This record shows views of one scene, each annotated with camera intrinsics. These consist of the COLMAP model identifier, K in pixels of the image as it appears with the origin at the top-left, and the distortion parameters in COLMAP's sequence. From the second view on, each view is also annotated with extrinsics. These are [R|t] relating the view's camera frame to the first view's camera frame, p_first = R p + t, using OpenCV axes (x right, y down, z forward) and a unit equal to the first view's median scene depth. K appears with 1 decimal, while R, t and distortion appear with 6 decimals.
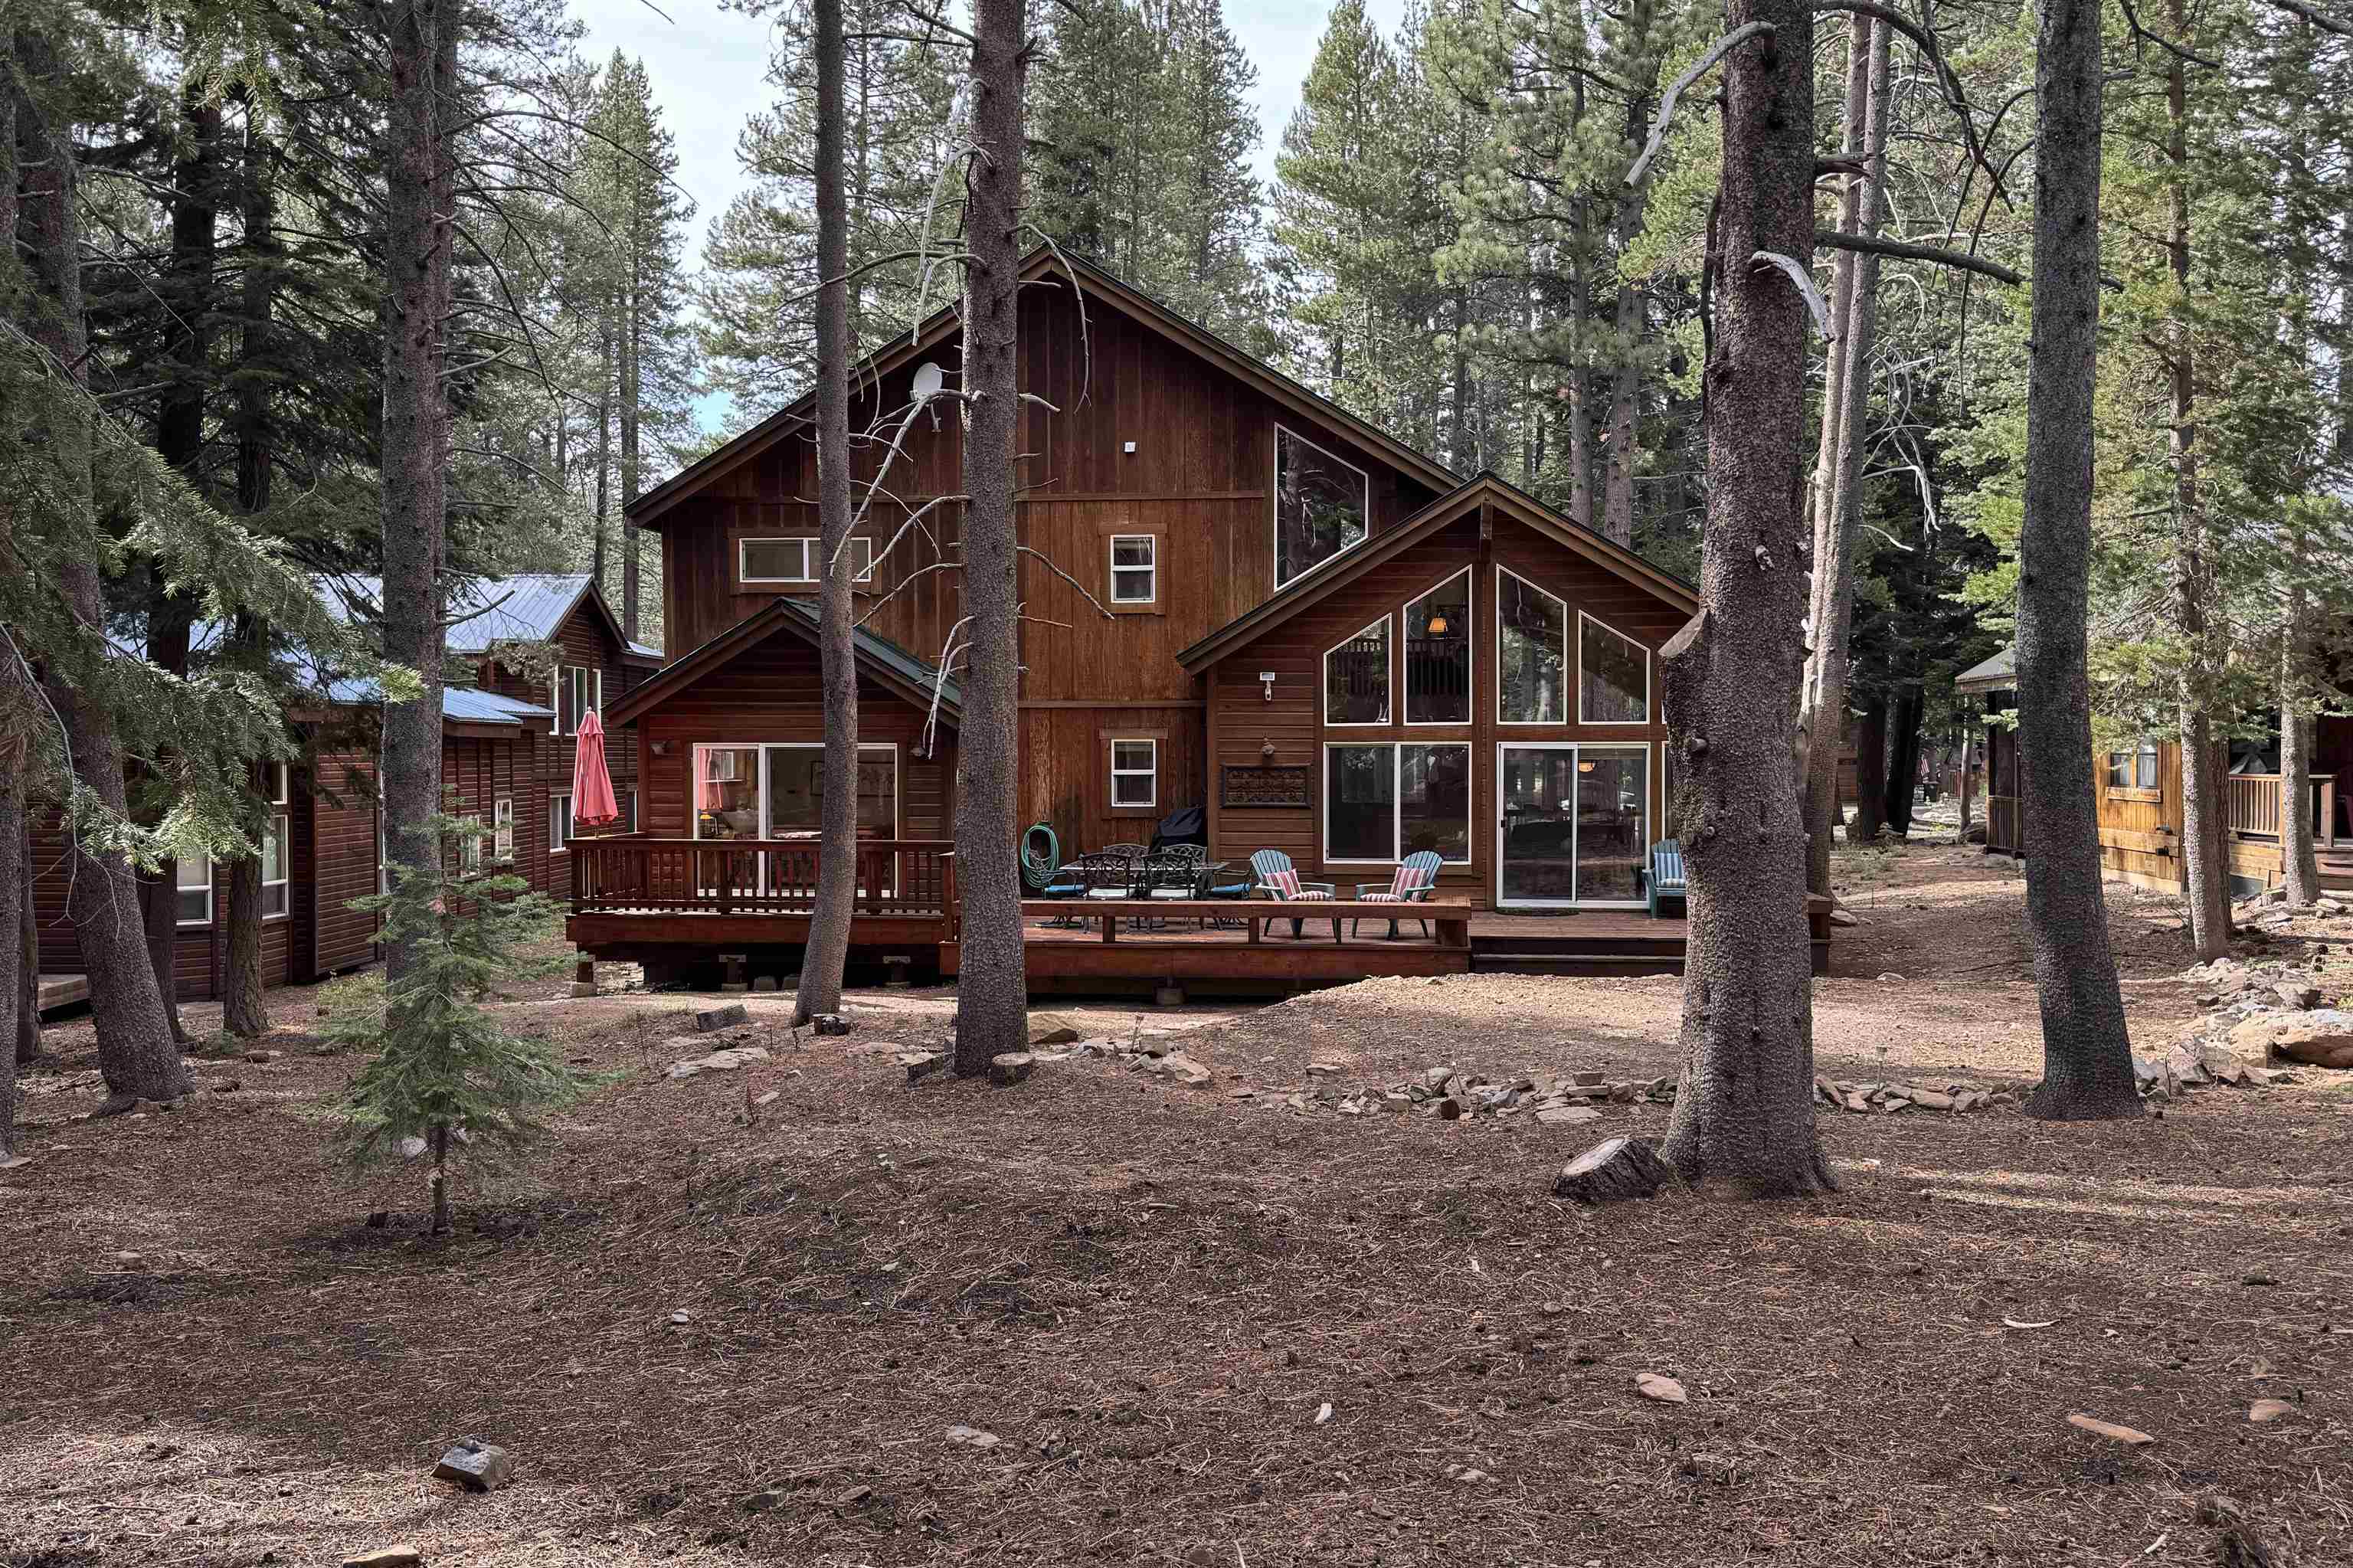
lens RADIAL K [[1690.2, 0, 1181.1], [0, 1690.2, 792.4], [0, 0, 1]] dist [0.086881, -0.000584]
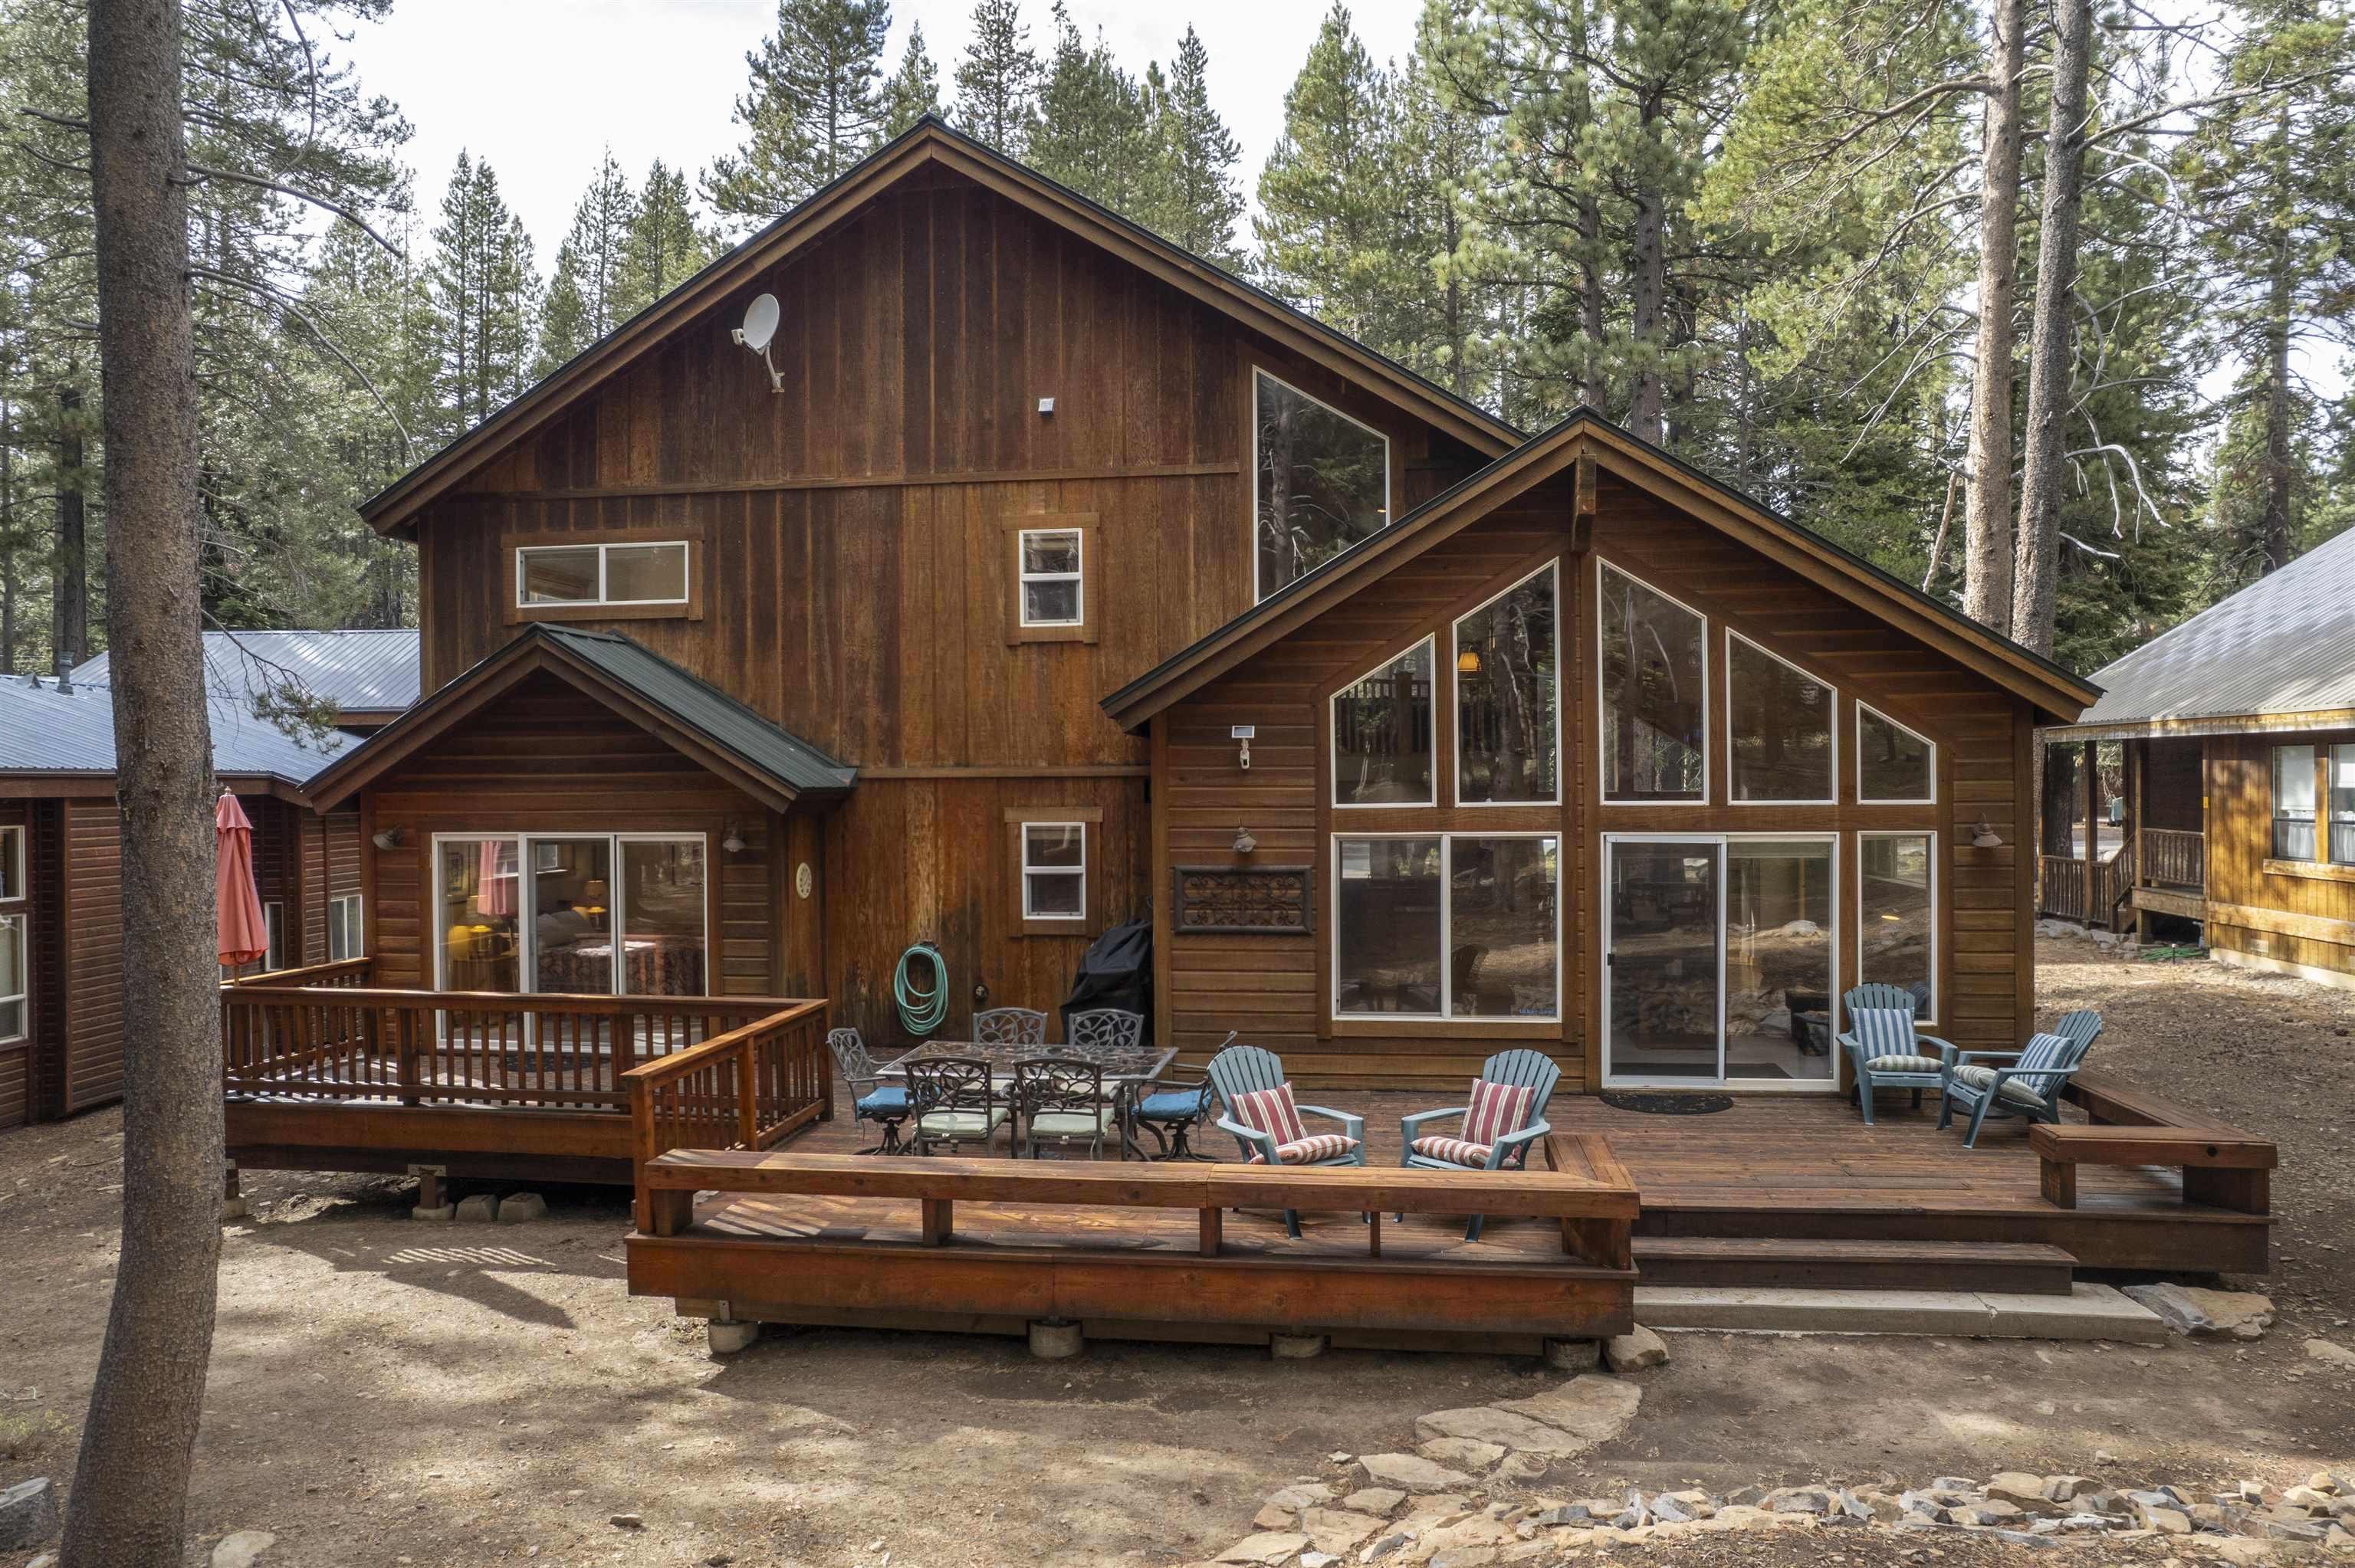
lens RADIAL K [[1489.3, 0, 1174.2], [0, 1489.3, 793.2], [0, 0, 1]] dist [-0.051259, 0.001185]
pose [[0.999954, -0.006557, -0.006938, 0.025814], [0.006400, 0.999728, -0.022425, -0.029597], [0.007083, 0.022380, 0.999724, 0.391636]]
